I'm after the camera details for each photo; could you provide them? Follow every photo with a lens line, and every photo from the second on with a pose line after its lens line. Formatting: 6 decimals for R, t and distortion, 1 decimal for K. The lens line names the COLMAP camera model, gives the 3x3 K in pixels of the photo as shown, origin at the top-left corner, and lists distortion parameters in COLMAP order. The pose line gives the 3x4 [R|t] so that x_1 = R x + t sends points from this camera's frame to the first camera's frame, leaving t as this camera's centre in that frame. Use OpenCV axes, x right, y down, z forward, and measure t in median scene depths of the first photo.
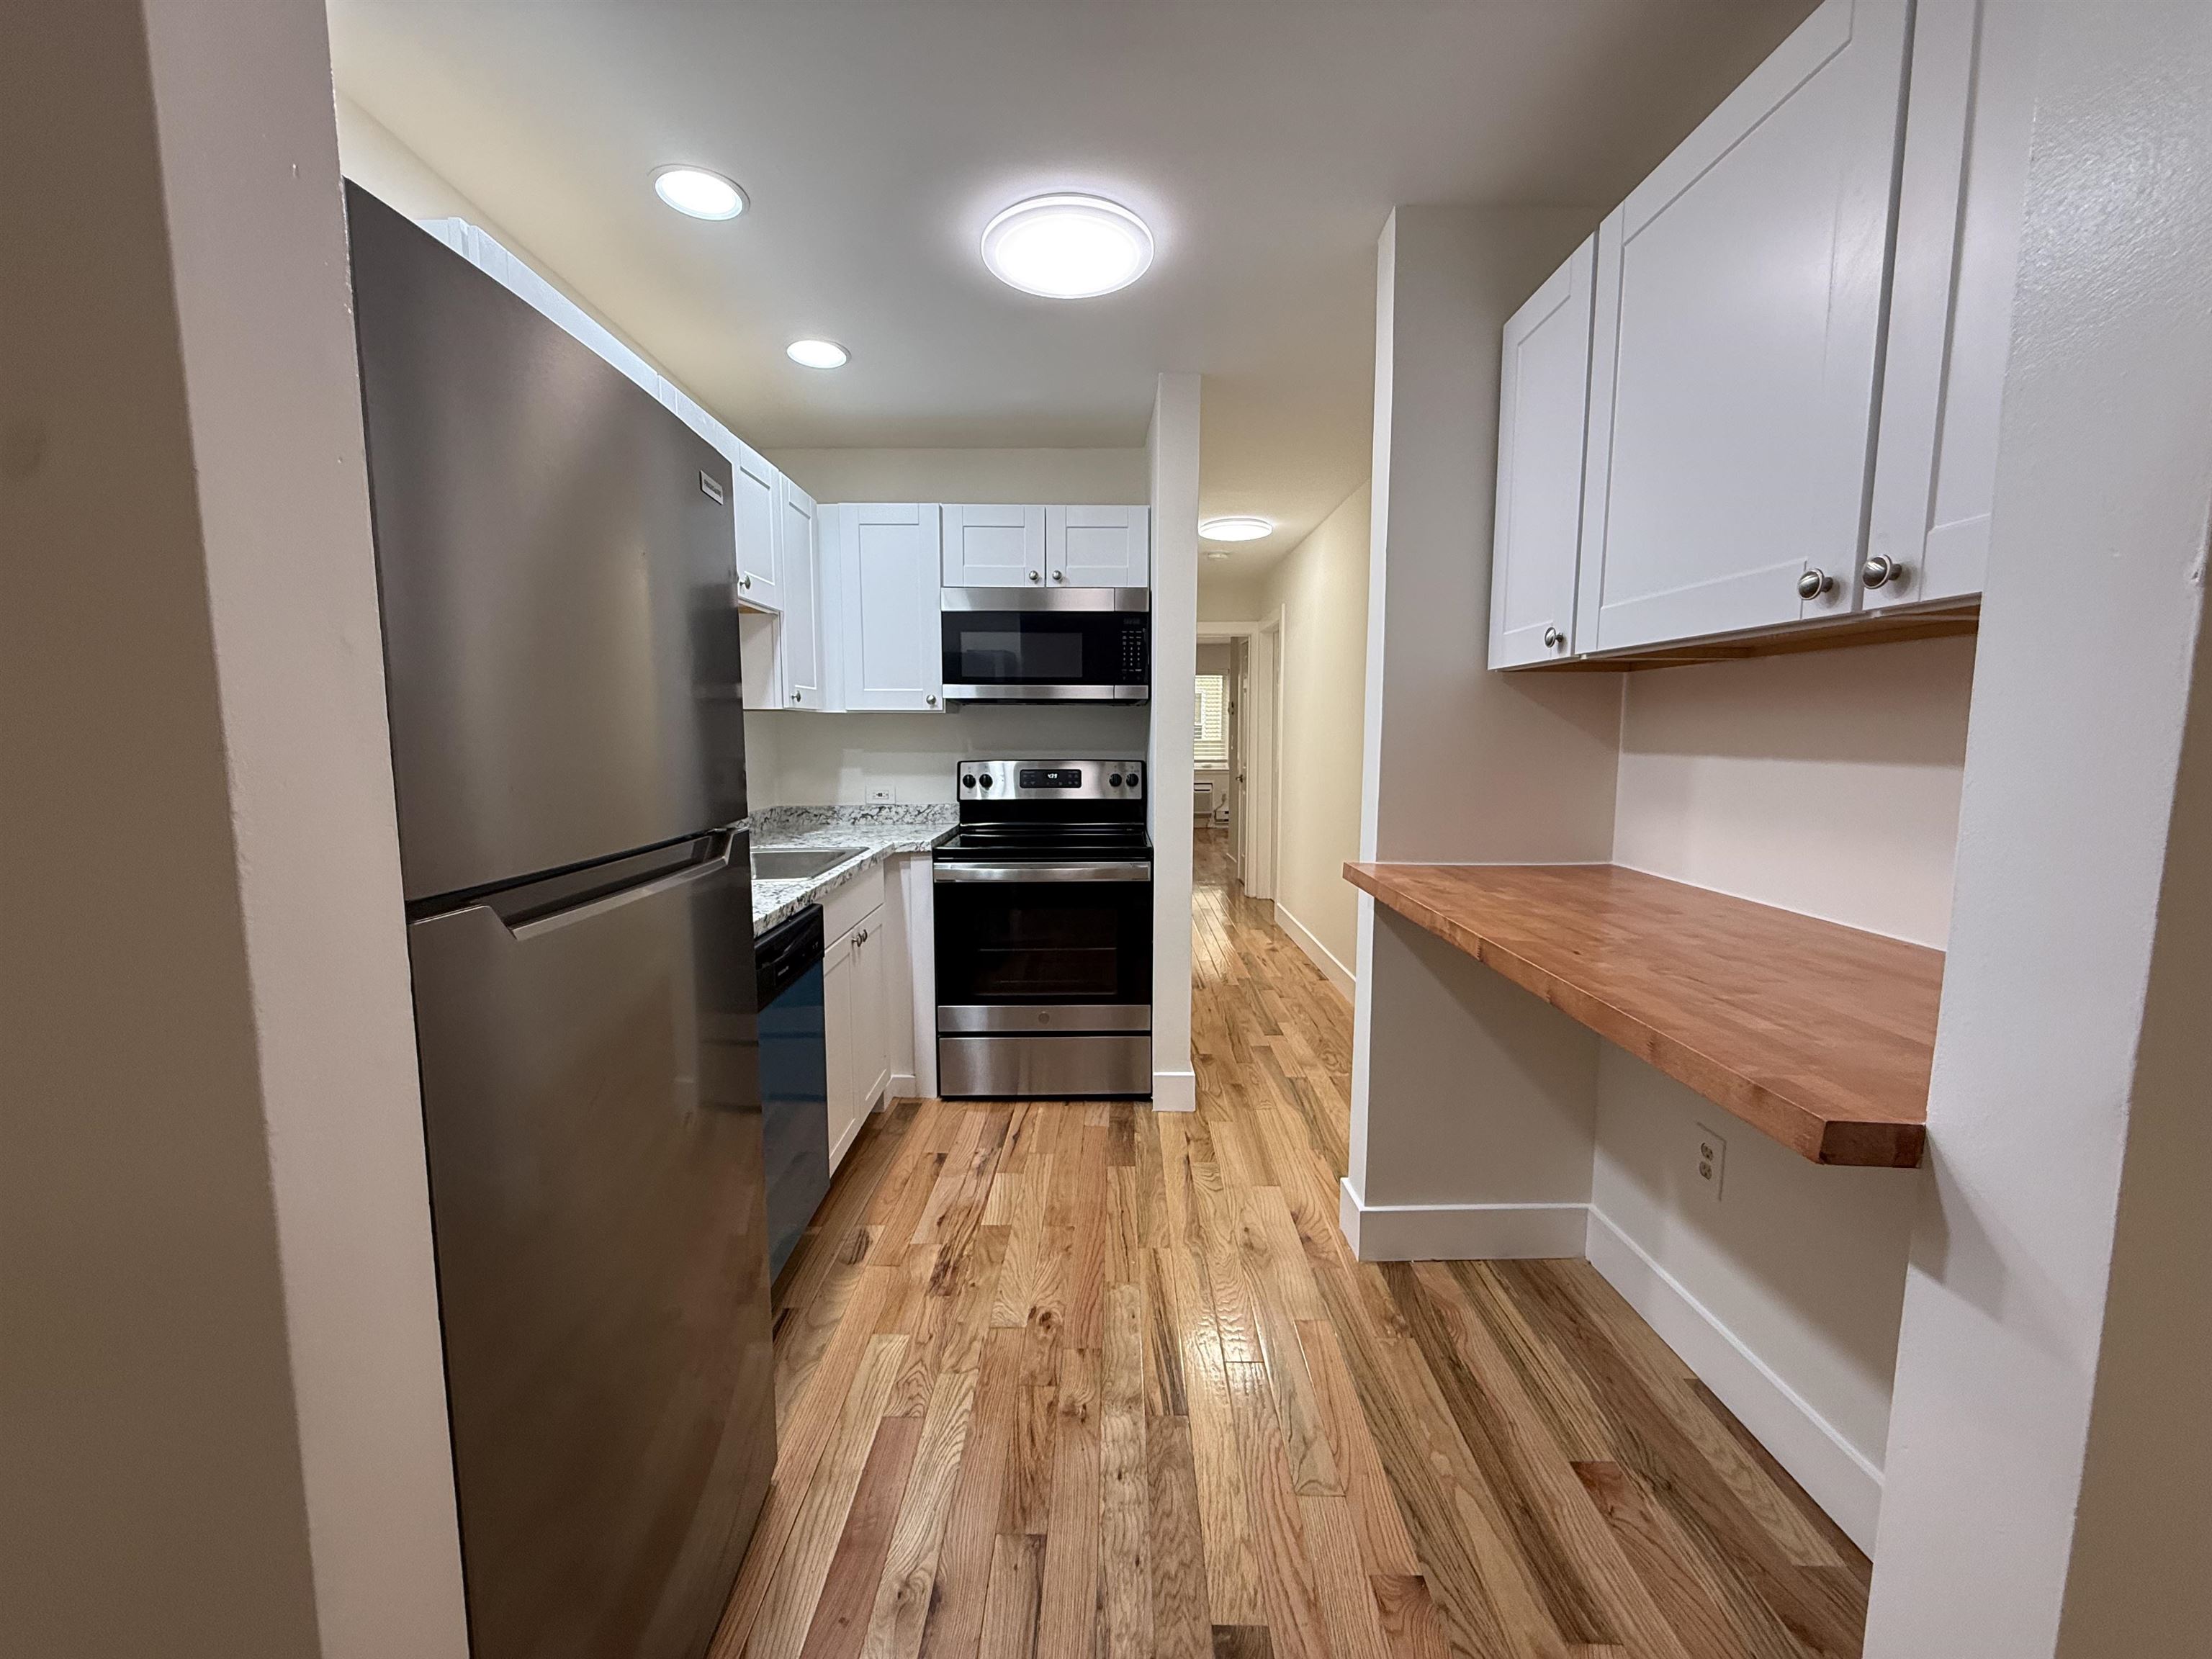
lens RADIAL K [[880.1, 0, 1100.5], [0, 880.1, 828.4], [0, 0, 1]] dist [0.000411, -0.000070]
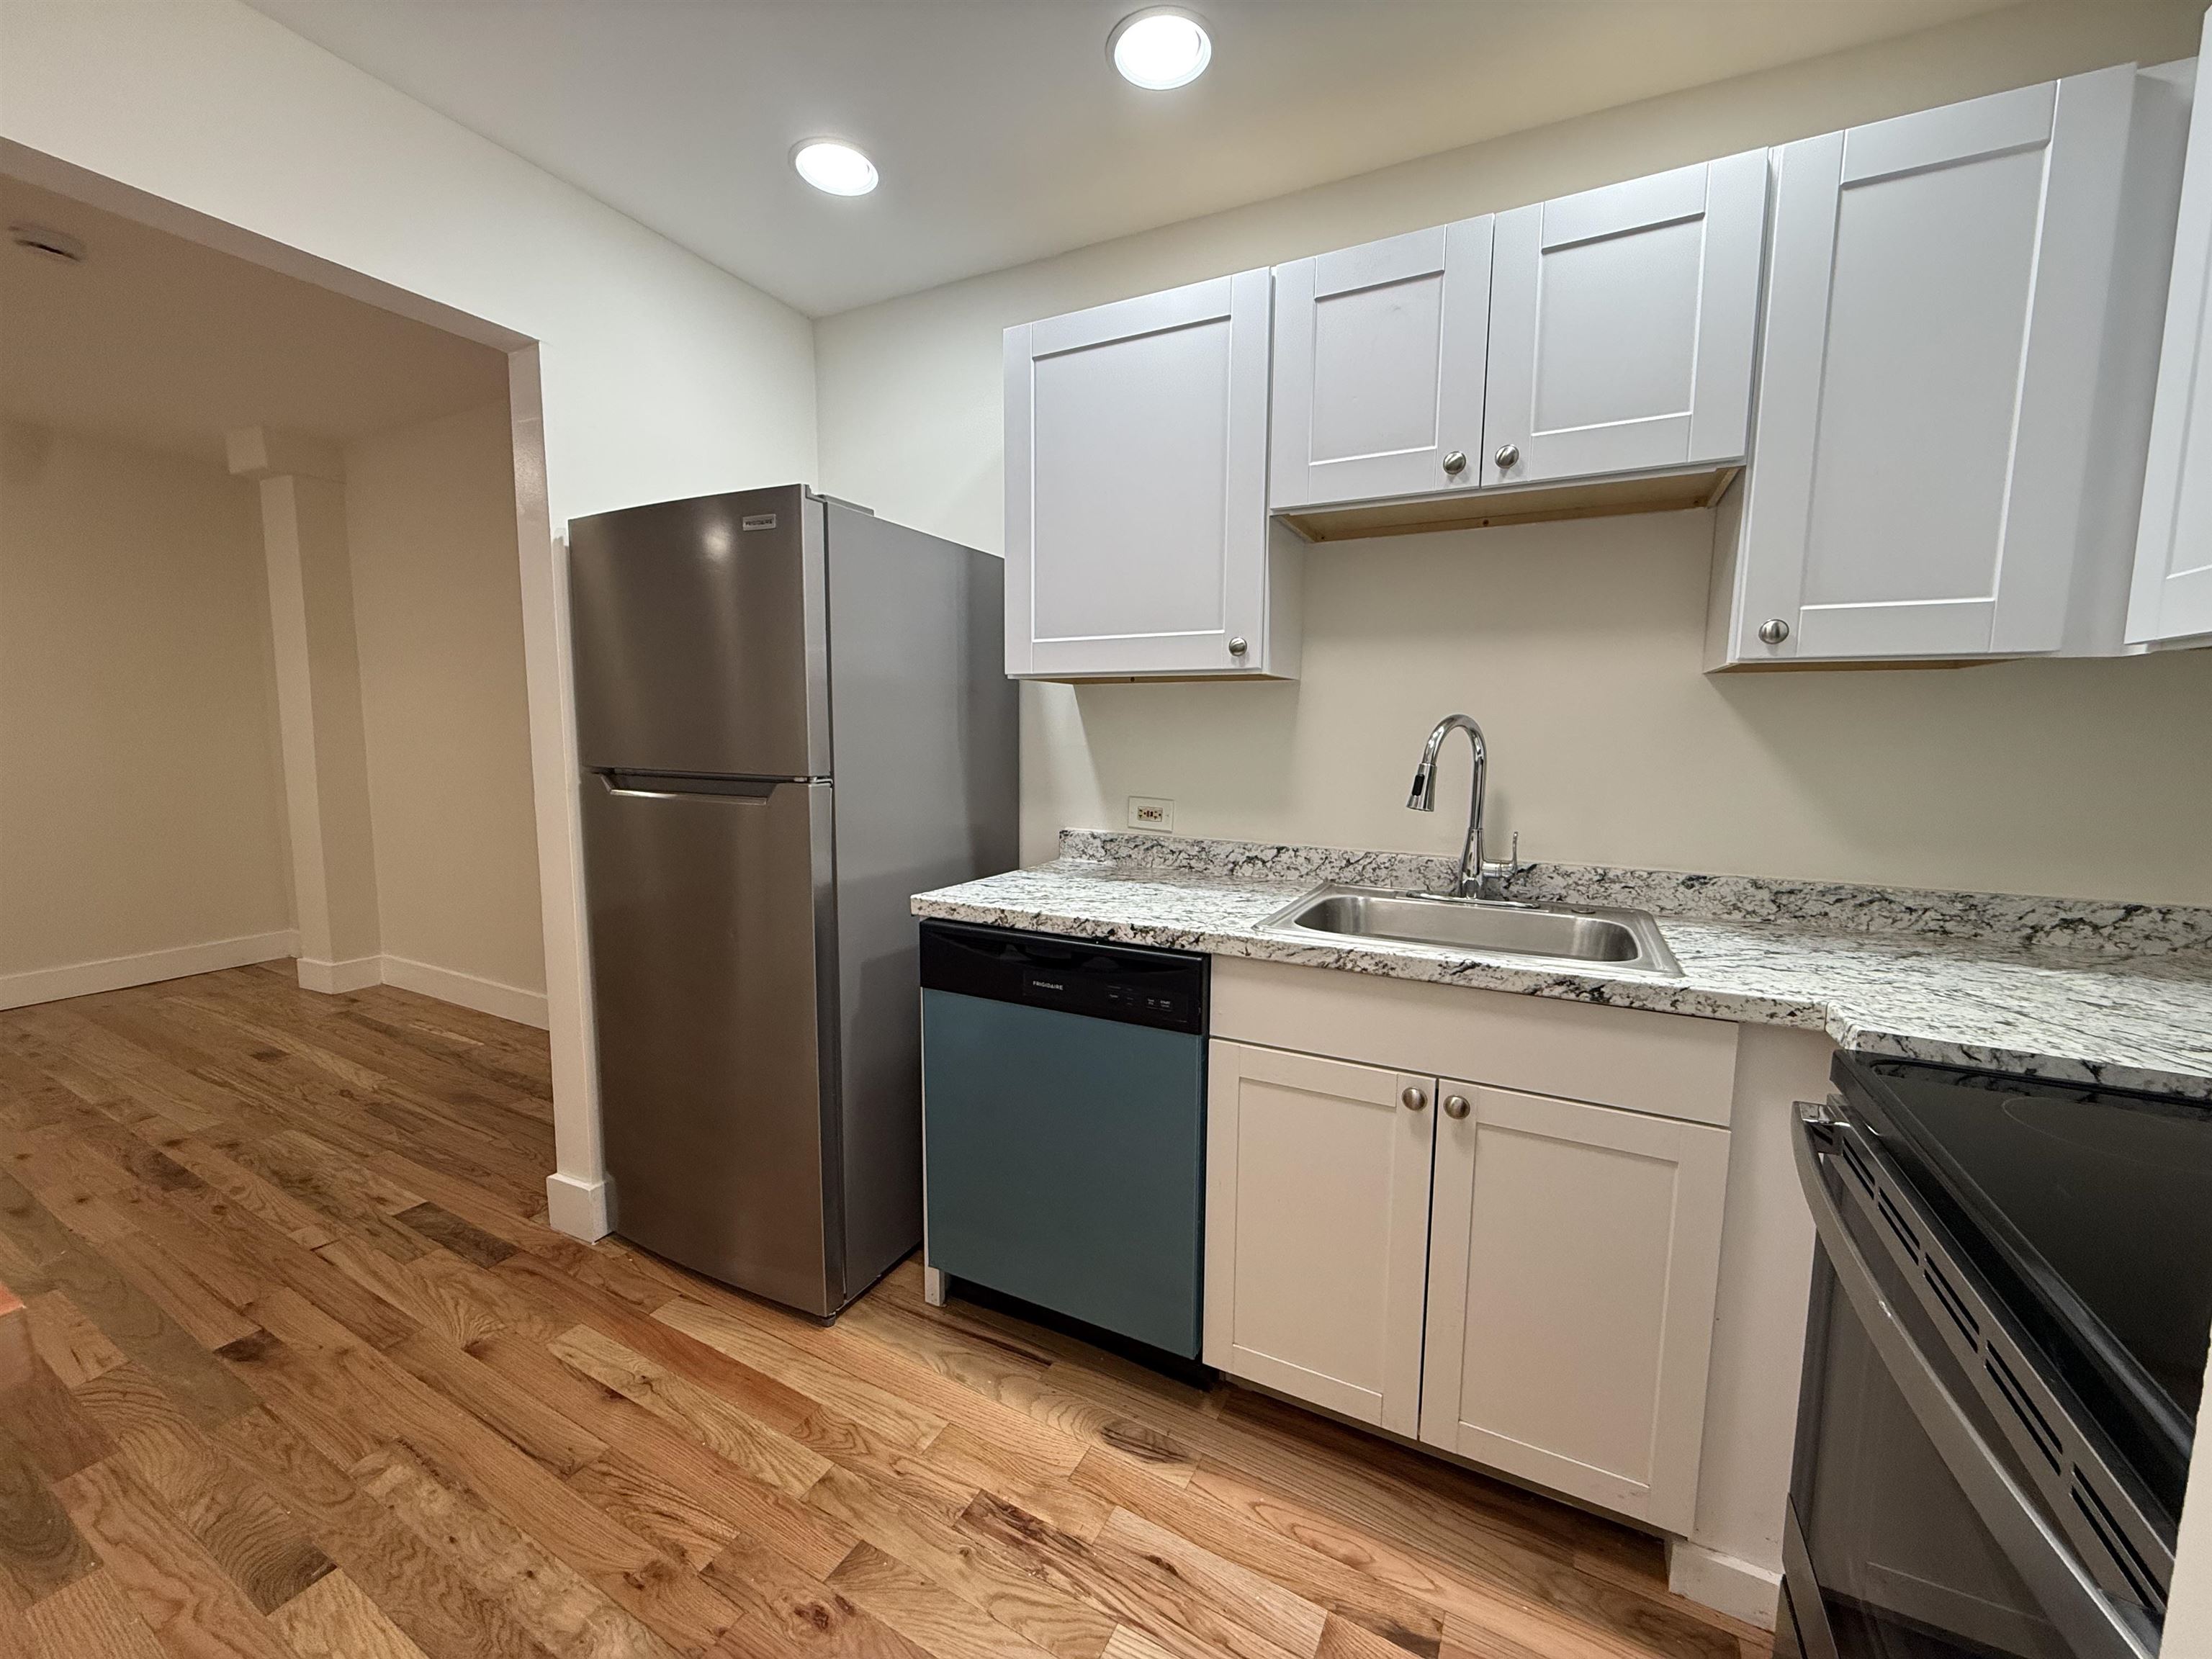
lens RADIAL K [[880.1, 0, 1100.5], [0, 880.1, 828.4], [0, 0, 1]] dist [0.000411, -0.000070]
pose [[-0.460492, 0.100346, -0.881974, 0.231551], [-0.105720, 0.980318, 0.166733, -0.088466], [0.881346, 0.170022, -0.440820, 0.902570]]
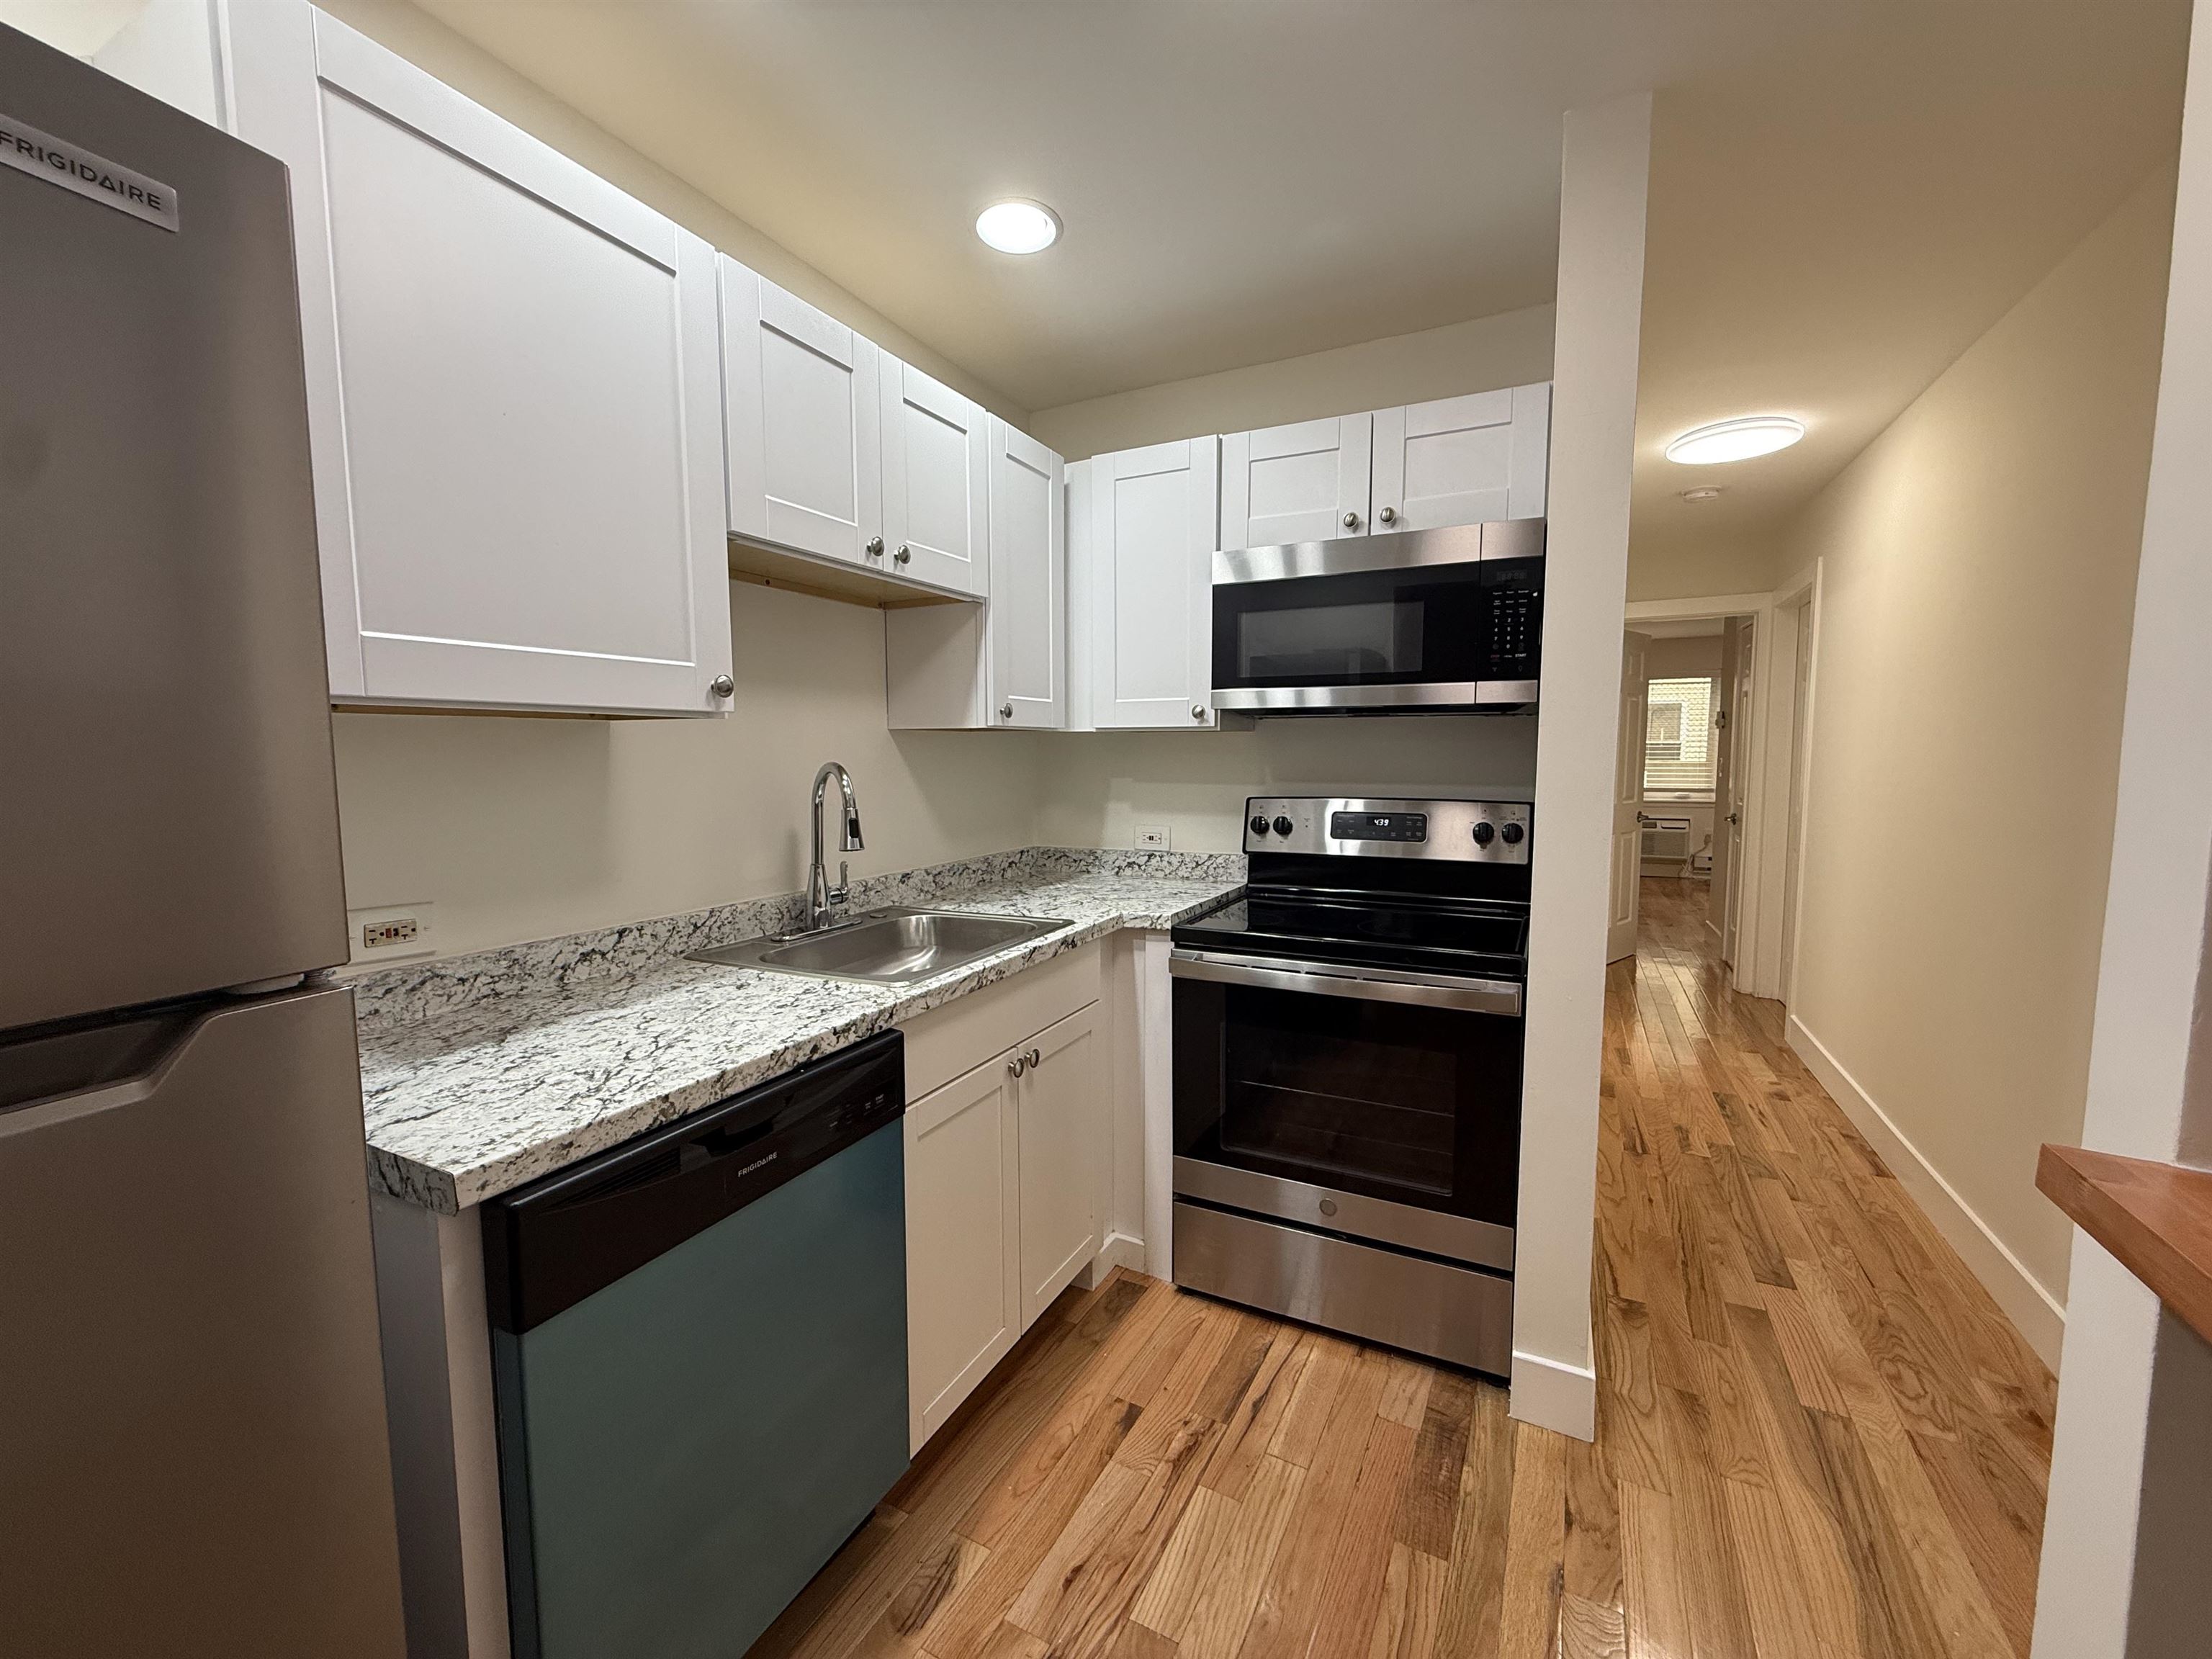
lens RADIAL K [[880.1, 0, 1100.5], [0, 880.1, 828.4], [0, 0, 1]] dist [0.000411, -0.000070]
pose [[0.891182, 0.037720, -0.452075, 0.069040], [-0.047498, 0.998818, -0.010293, -0.045120], [0.451153, 0.030645, 0.891920, 0.365702]]
